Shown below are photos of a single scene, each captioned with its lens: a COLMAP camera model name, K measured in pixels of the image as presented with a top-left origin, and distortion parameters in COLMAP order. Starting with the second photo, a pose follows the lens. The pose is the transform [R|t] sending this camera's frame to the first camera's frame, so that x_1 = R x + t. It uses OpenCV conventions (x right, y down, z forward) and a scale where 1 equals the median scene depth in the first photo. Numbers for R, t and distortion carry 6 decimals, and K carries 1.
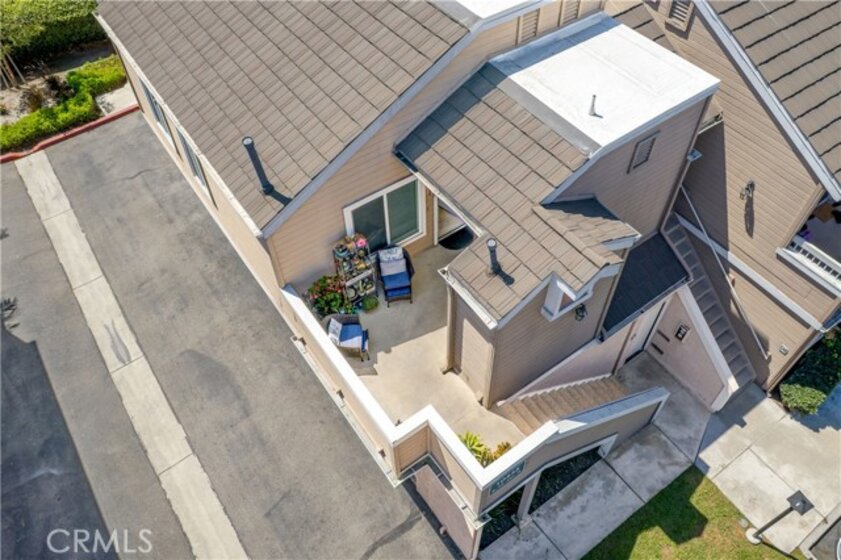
lens RADIAL K [[640.7, 0, 413.5], [0, 640.7, 279.7], [0, 0, 1]] dist [-0.037349, 0.007740]
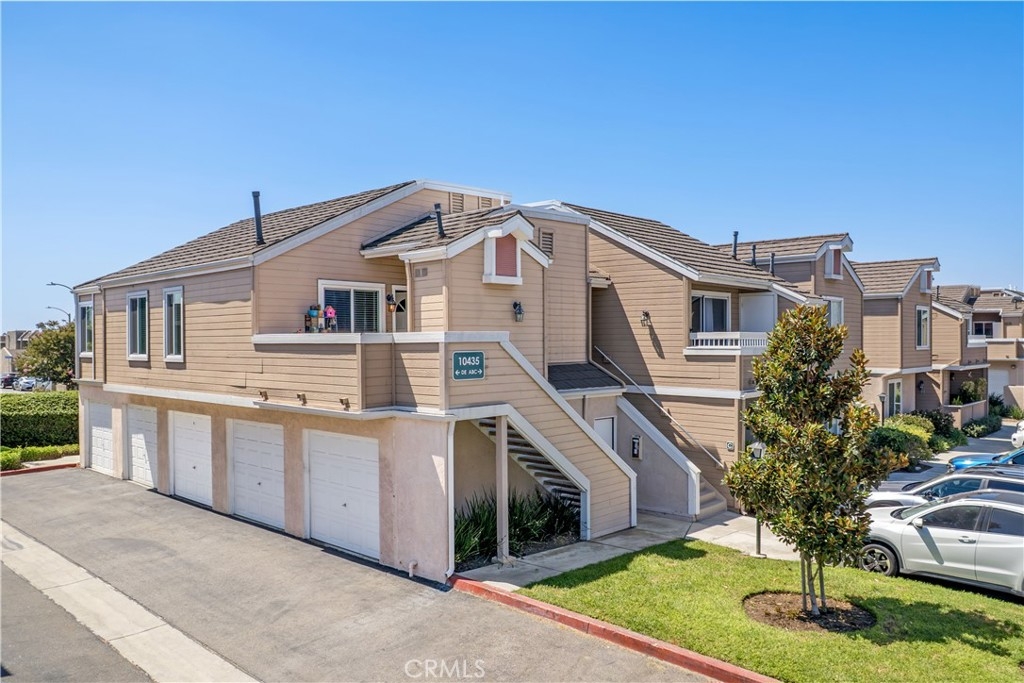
lens RADIAL K [[780.1, 0, 516.6], [0, 780.1, 346.5], [0, 0, 1]] dist [-0.037349, 0.007740]
pose [[0.981077, 0.012576, 0.193209, -0.018973], [0.142598, 0.628091, -0.764962, 0.943766], [-0.130973, 0.778038, 0.614412, 0.116684]]
